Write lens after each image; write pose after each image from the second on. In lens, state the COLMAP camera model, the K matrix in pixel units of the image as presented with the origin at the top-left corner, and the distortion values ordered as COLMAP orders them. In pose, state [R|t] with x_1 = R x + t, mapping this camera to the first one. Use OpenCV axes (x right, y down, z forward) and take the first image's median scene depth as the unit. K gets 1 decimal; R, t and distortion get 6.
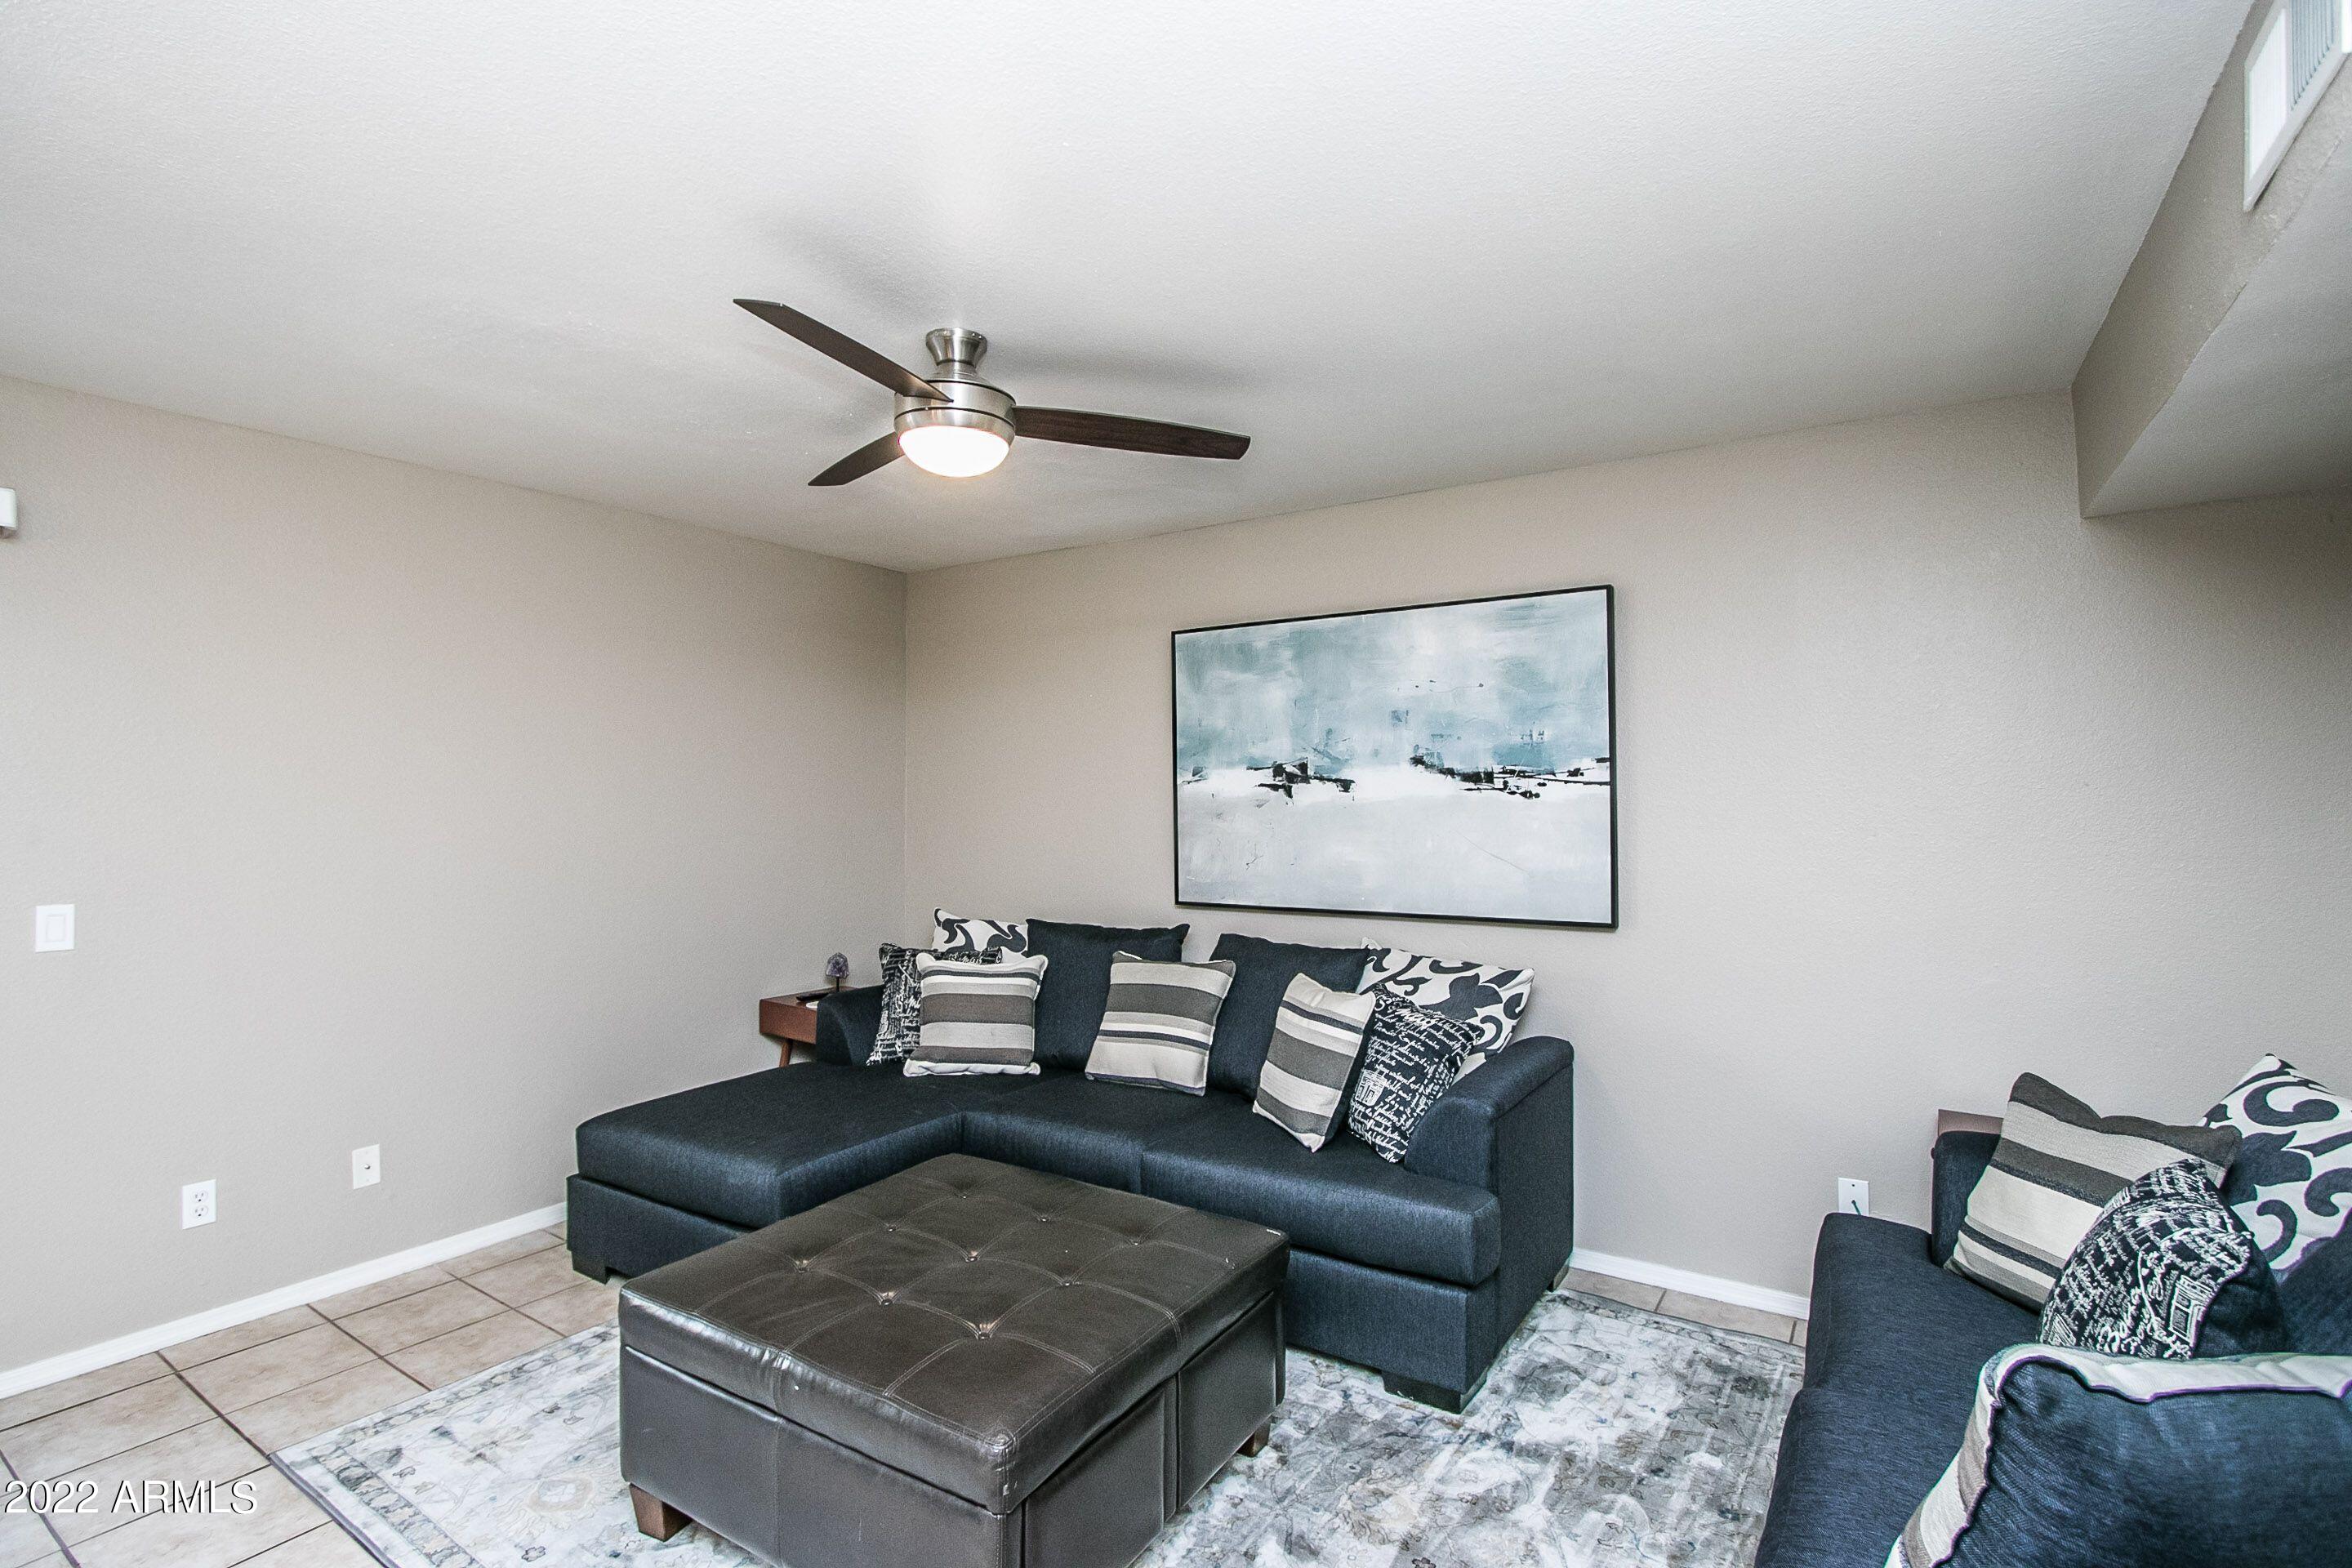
lens RADIAL K [[1094.6, 0, 1147.0], [0, 1094.6, 777.4], [0, 0, 1]] dist [-0.000890, 0.000039]
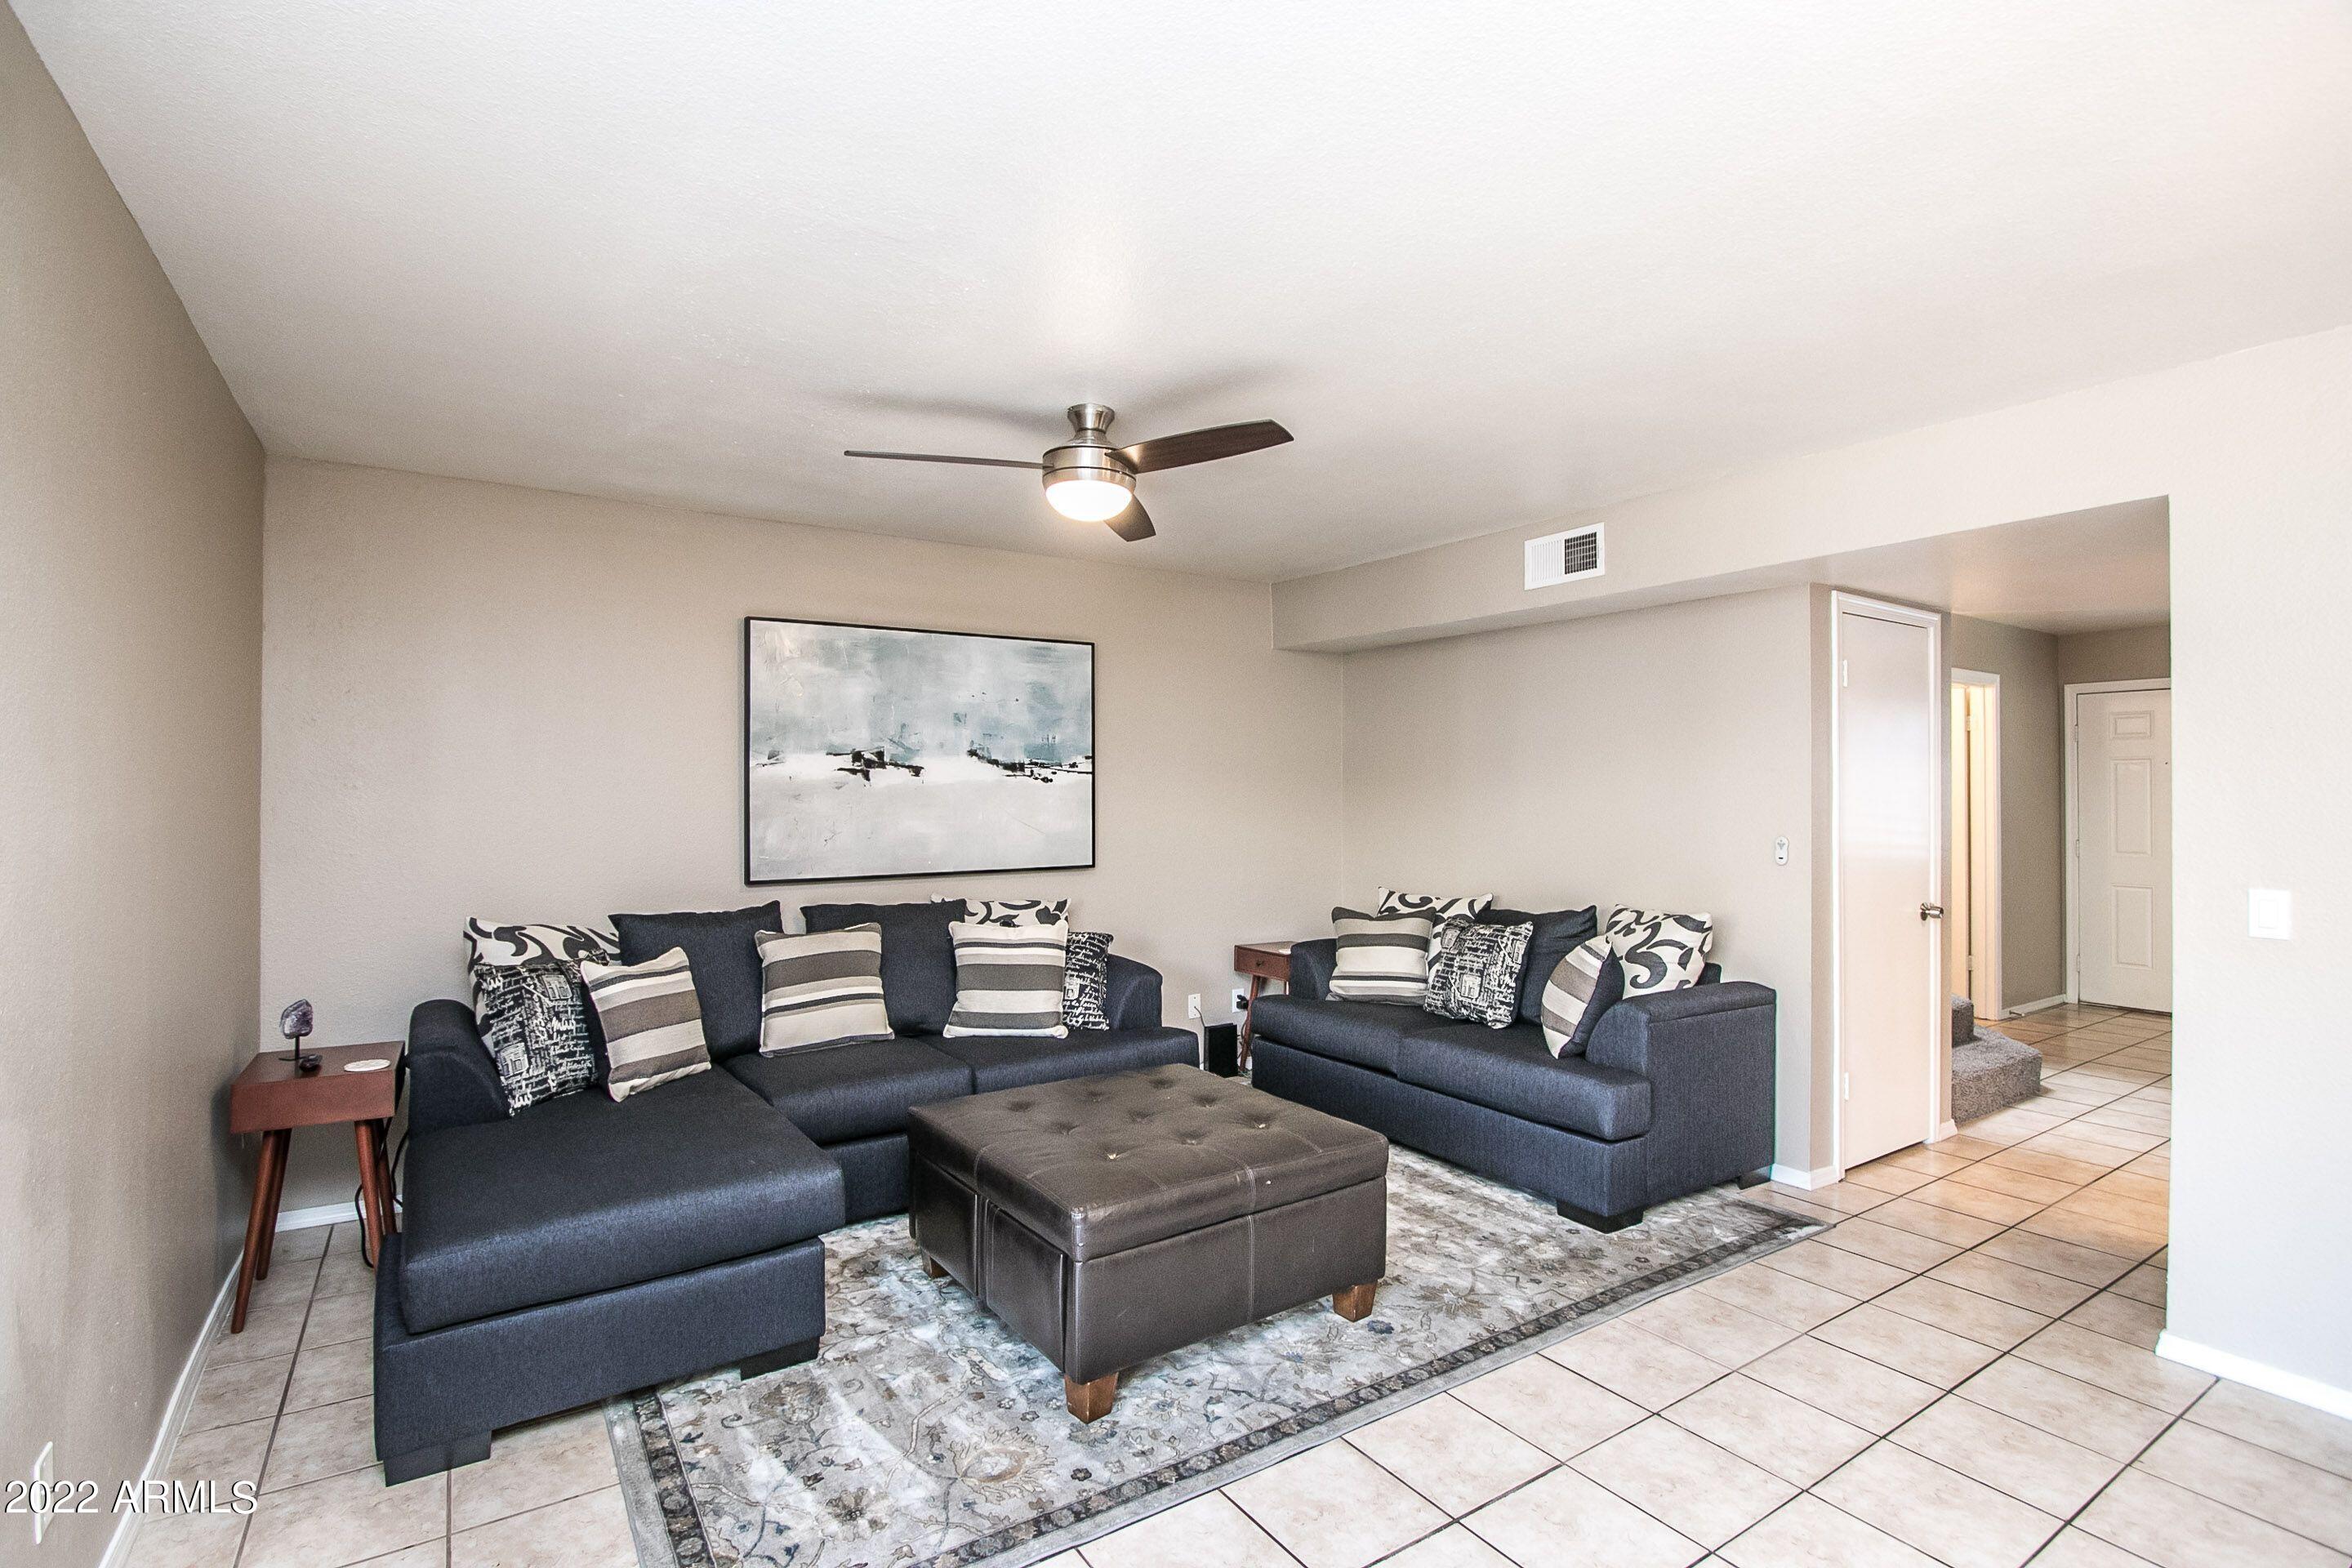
lens RADIAL K [[1094.6, 0, 1147.0], [0, 1094.6, 777.4], [0, 0, 1]] dist [-0.000890, 0.000039]
pose [[0.401792, 0.008581, 0.915691, -0.835389], [-0.022128, 0.999755, 0.000341, 0.008436], [-0.915463, -0.020399, 0.401884, 0.276125]]
